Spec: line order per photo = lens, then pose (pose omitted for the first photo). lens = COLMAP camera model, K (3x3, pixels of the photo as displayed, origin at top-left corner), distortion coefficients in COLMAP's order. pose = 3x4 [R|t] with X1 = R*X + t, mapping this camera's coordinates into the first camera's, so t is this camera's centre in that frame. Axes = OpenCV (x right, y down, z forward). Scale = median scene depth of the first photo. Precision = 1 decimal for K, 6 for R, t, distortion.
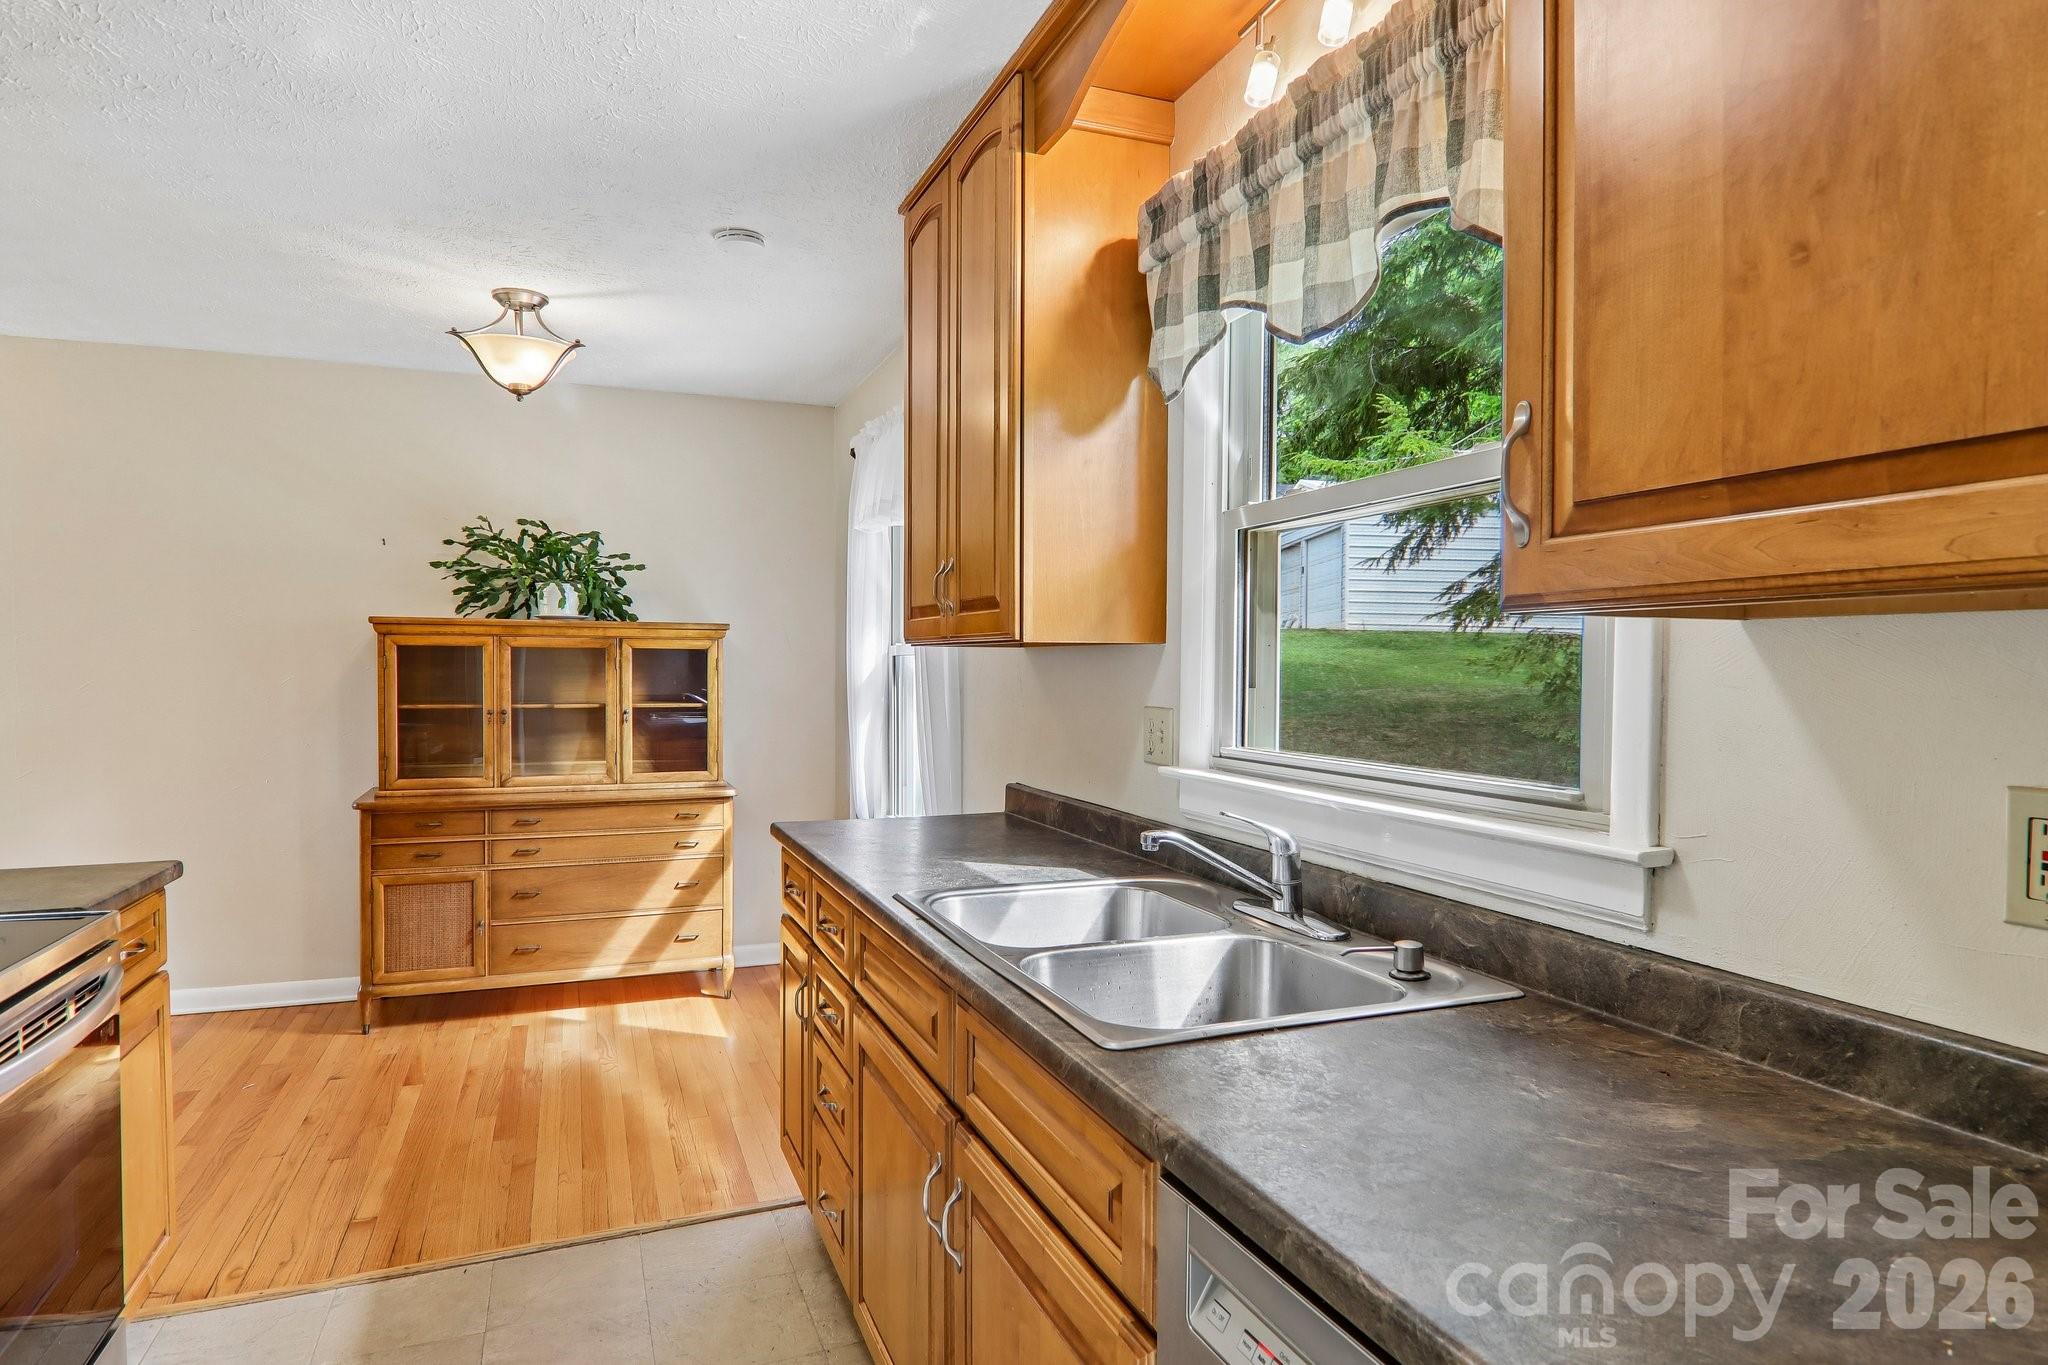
lens RADIAL K [[1150.0, 0, 1023.8], [0, 1150.0, 685.7], [0, 0, 1]] dist [0.003092, -0.018663]
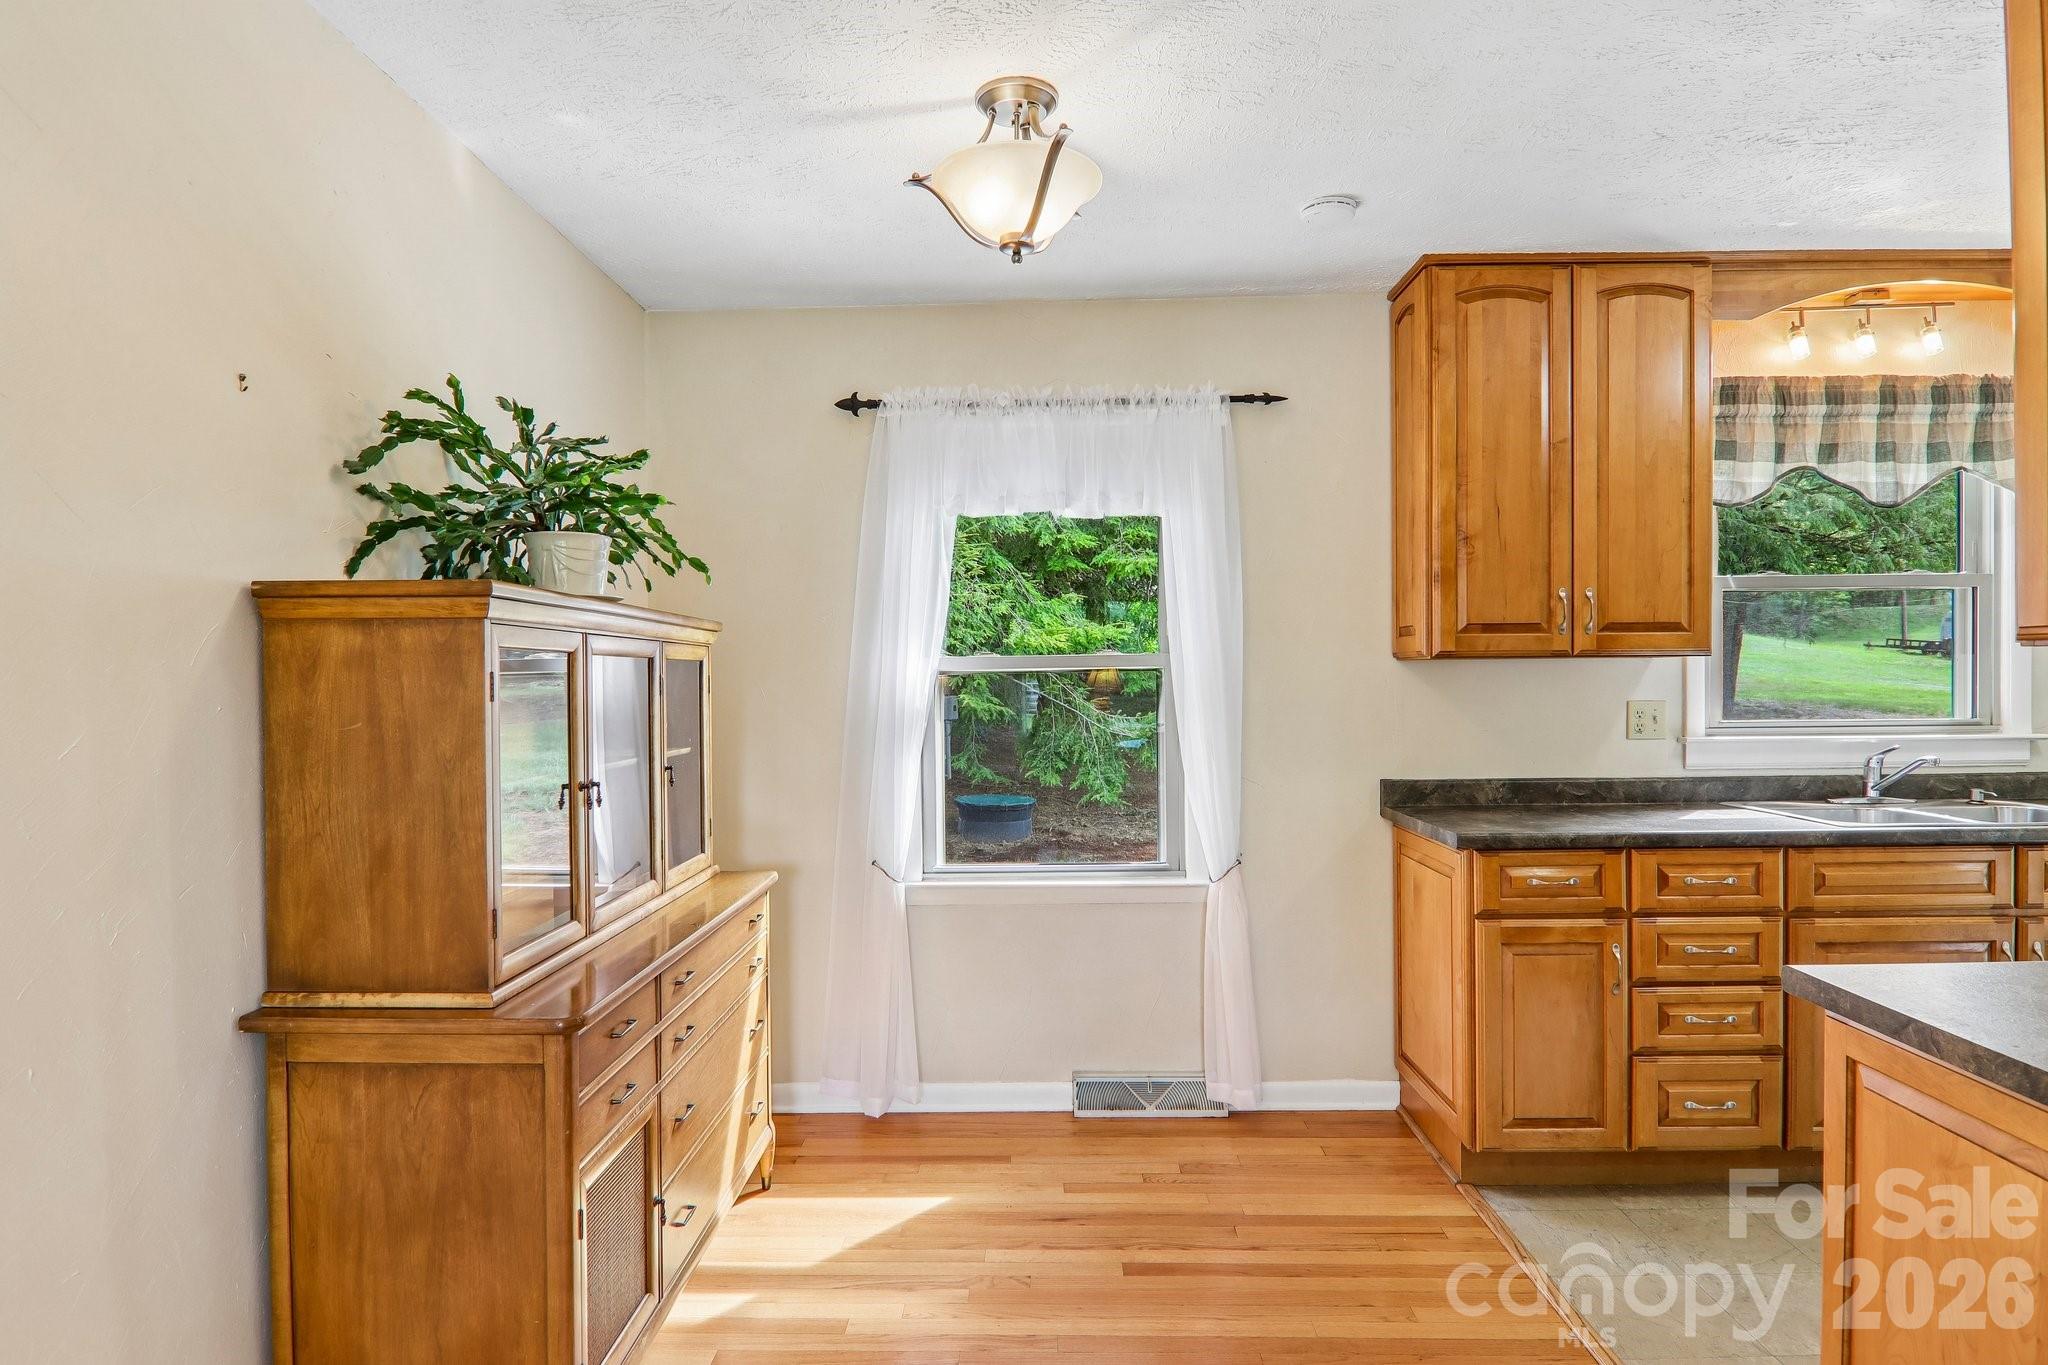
lens RADIAL K [[1150.0, 0, 1011.0], [0, 1150.0, 687.1], [0, 0, 1]] dist [0.003092, -0.018663]
pose [[0.389969, -0.016112, 0.920687, -0.869692], [0.031195, 0.999504, 0.004278, -0.016983], [-0.920299, 0.027053, 0.390278, 0.649236]]
